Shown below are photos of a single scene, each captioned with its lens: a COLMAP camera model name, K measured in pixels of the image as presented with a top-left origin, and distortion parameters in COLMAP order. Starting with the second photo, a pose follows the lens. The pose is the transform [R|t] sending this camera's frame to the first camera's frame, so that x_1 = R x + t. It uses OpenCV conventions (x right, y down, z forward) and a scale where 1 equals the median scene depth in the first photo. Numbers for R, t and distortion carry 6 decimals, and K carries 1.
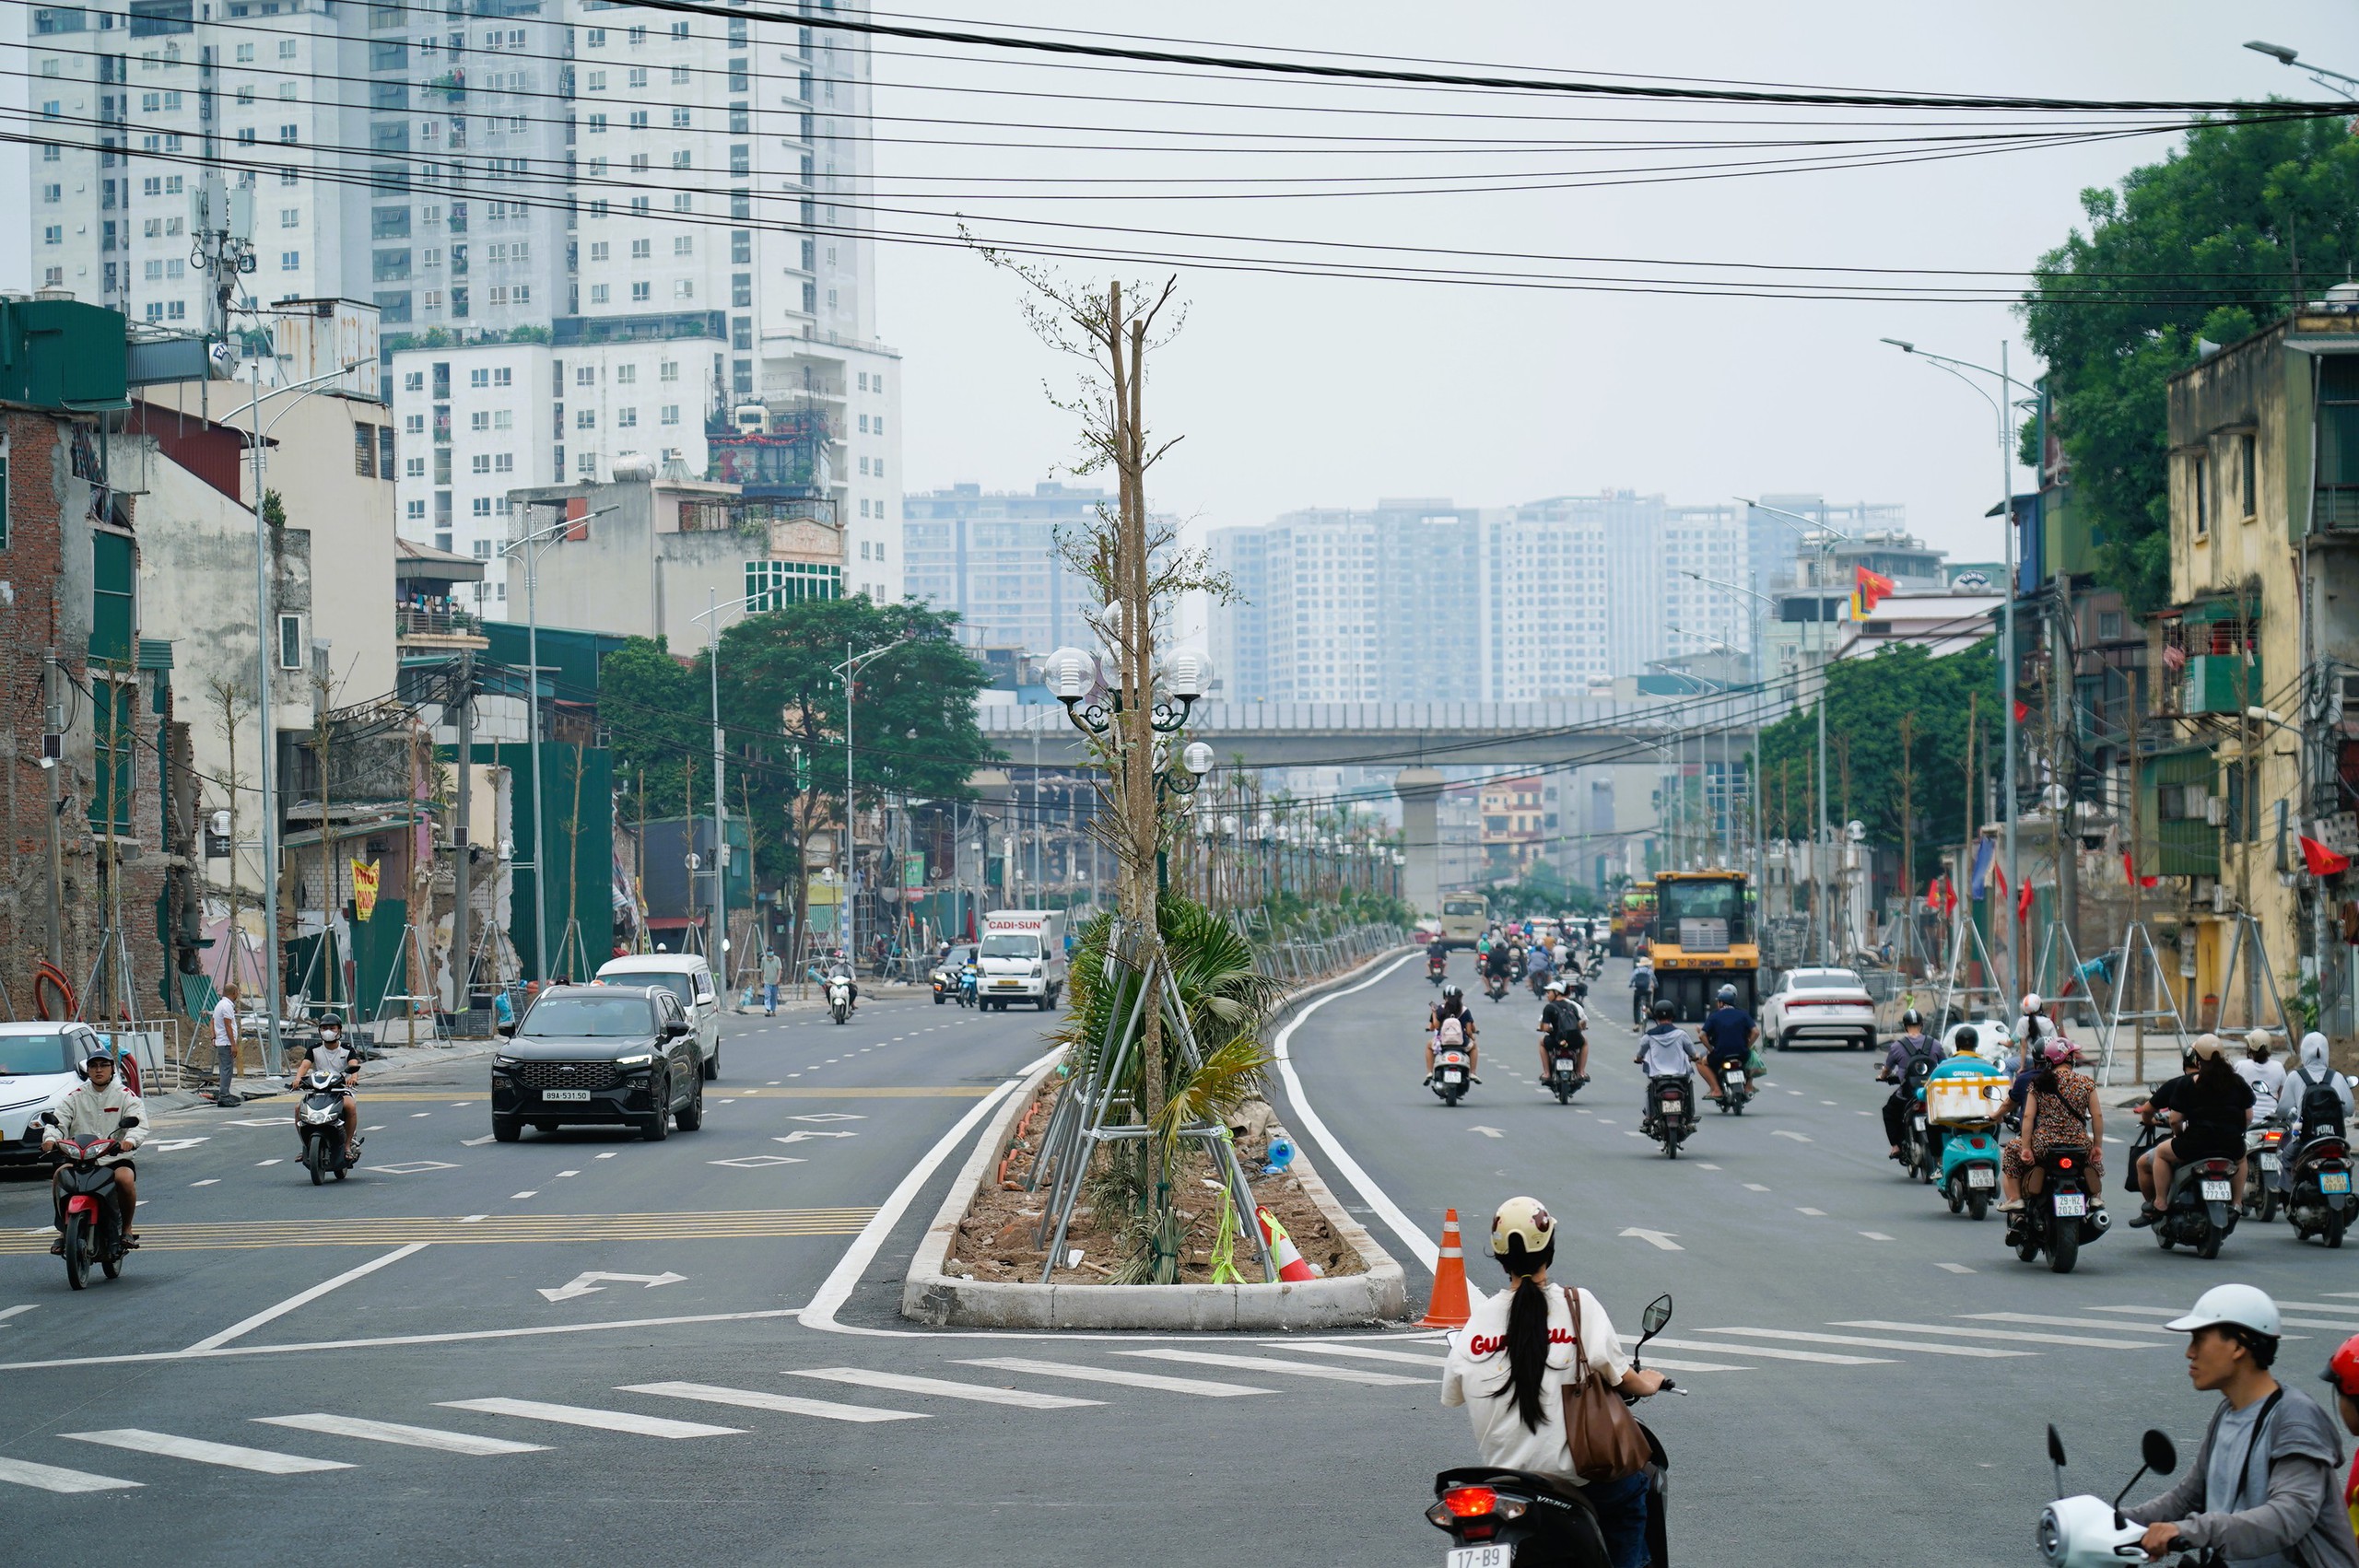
lens RADIAL K [[5712.2, 0, 1178.9], [0, 5712.2, 785.9], [0, 0, 1]] dist [0.038255, 0.000000]
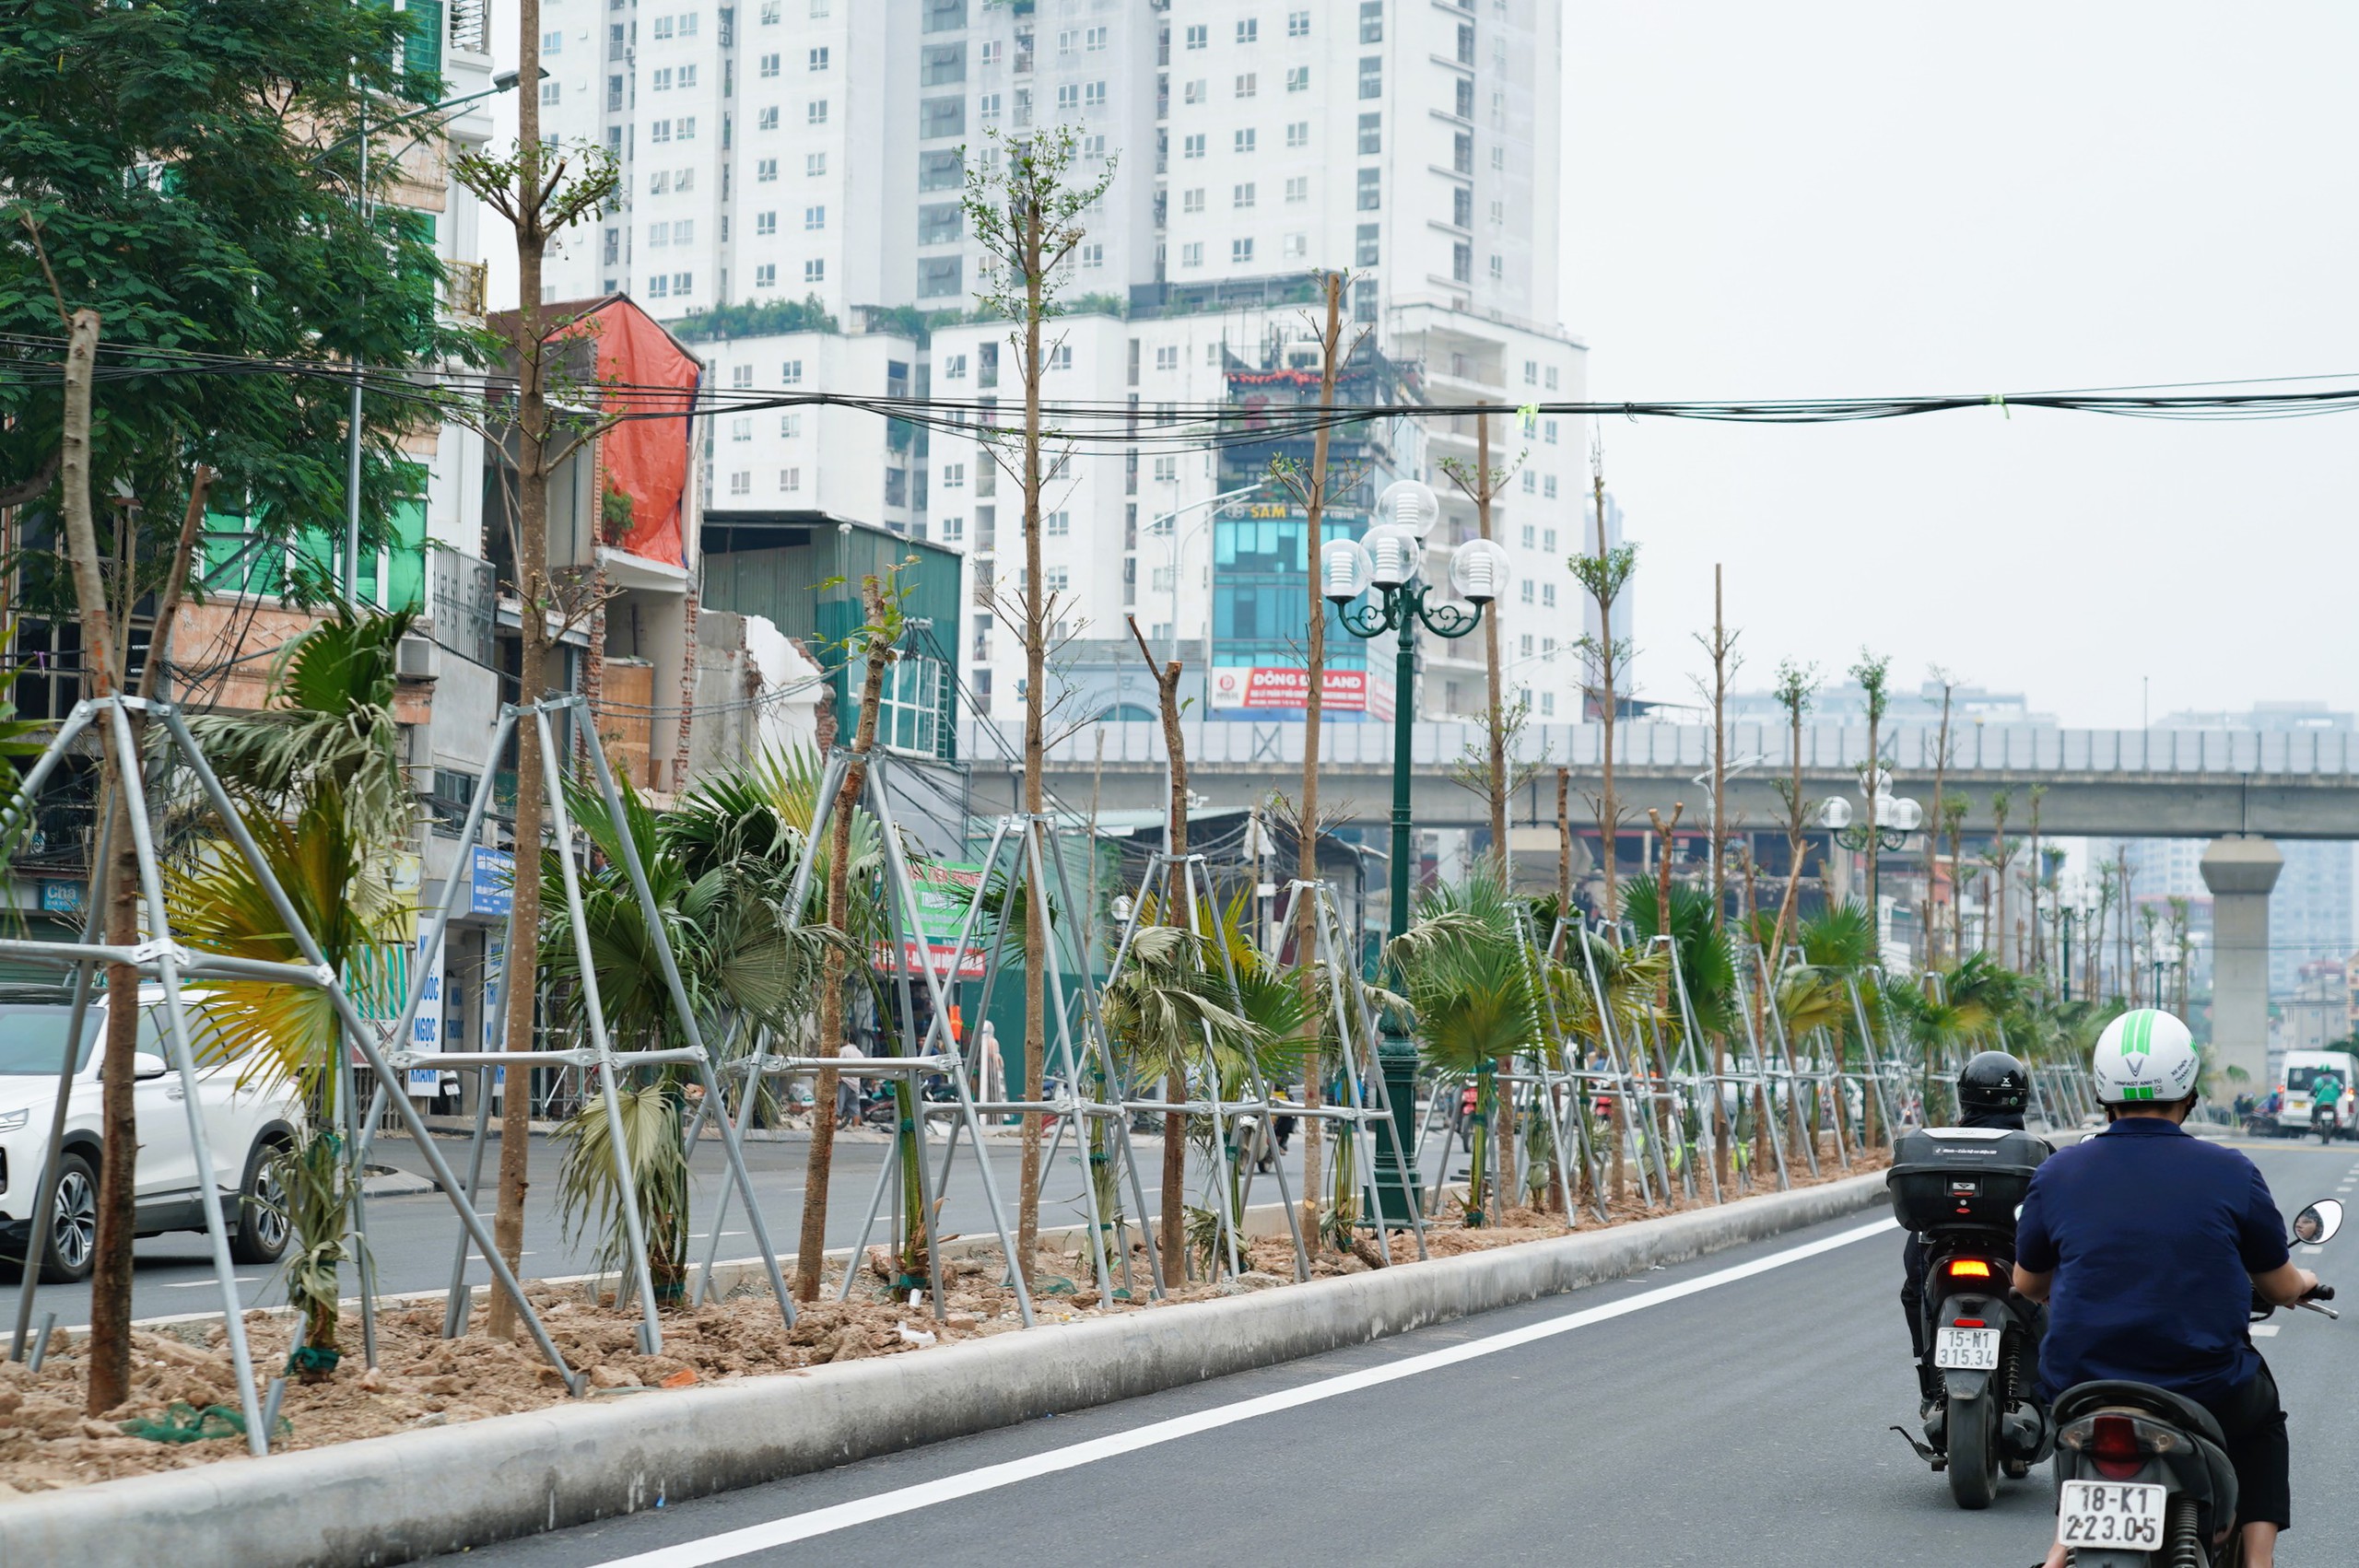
lens RADIAL K [[4536.4, 0, 1182.7], [0, 4536.4, 785.5], [0, 0, 1]] dist [-0.074618, 0.000000]
pose [[0.979481, 0.022482, -0.200276, 0.022130], [-0.031568, 0.998606, -0.042292, 0.011803], [0.199047, 0.047747, 0.978826, 0.401777]]
